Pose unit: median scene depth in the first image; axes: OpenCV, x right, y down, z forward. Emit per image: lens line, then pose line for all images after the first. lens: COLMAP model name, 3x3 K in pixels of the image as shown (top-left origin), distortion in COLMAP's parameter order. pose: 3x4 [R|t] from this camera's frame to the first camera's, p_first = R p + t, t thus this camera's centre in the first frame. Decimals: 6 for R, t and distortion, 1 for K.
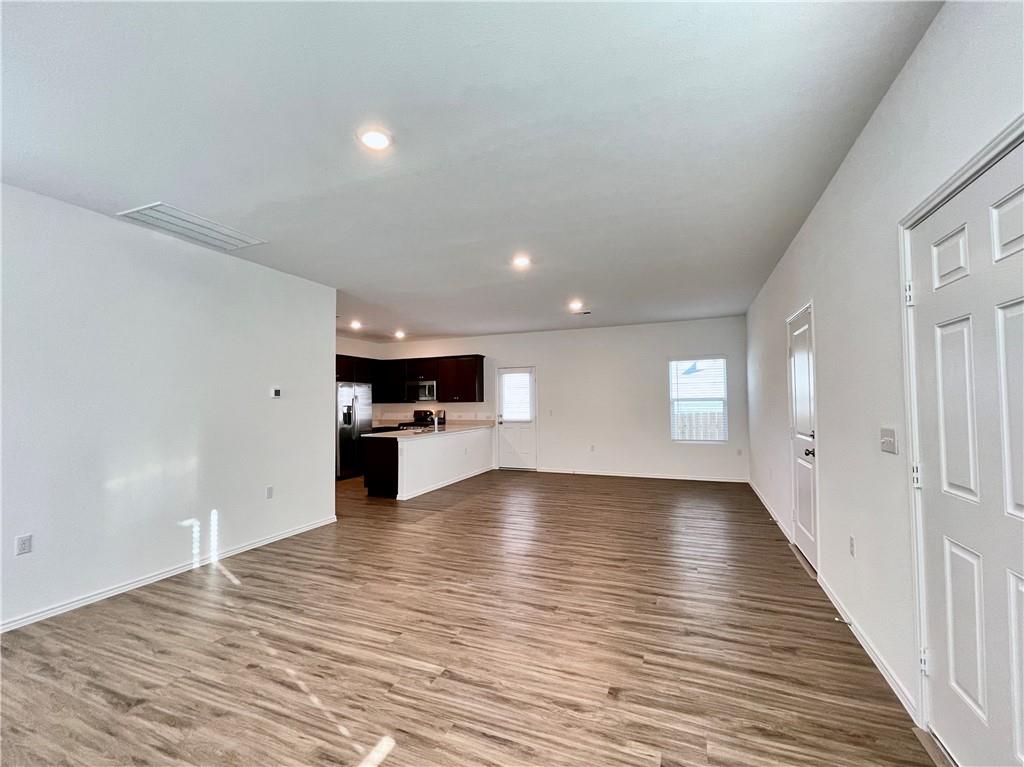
lens RADIAL K [[419.0, 0, 512.6], [0, 419.0, 390.5], [0, 0, 1]] dist [-0.001232, -0.000163]
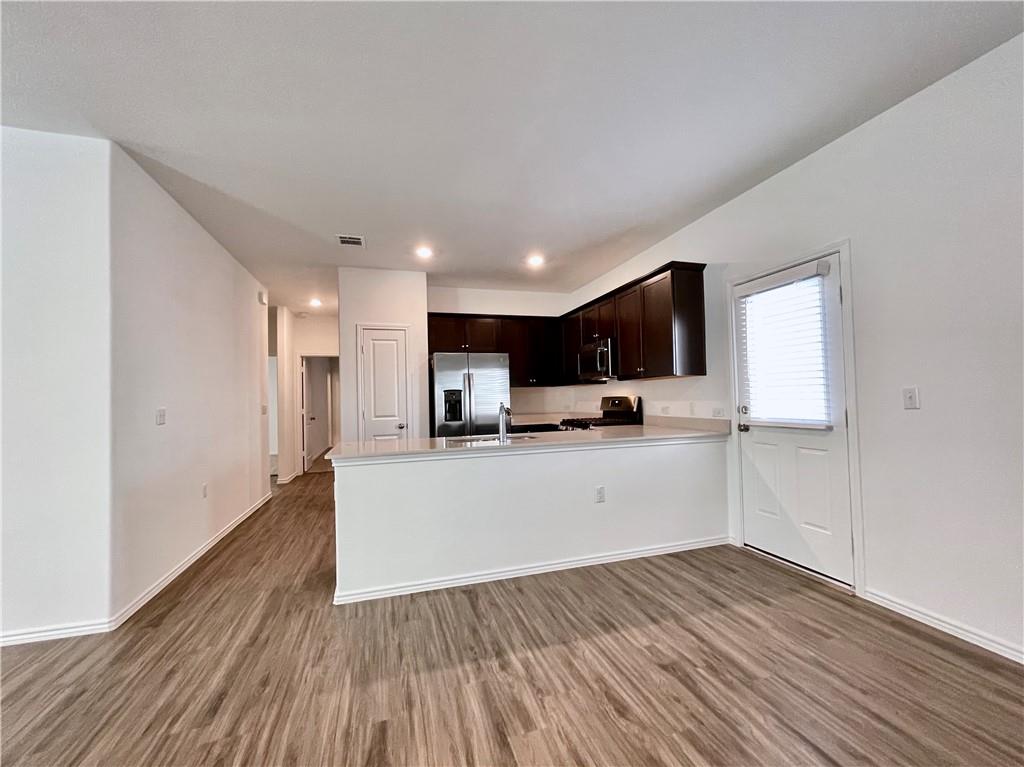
lens RADIAL K [[419.0, 0, 512.6], [0, 419.0, 390.5], [0, 0, 1]] dist [-0.001232, -0.000163]
pose [[0.643877, -0.019977, -0.764868, 0.126140], [0.044426, 0.998949, 0.011307, 0.029528], [0.763838, -0.041260, 0.644088, 0.591186]]
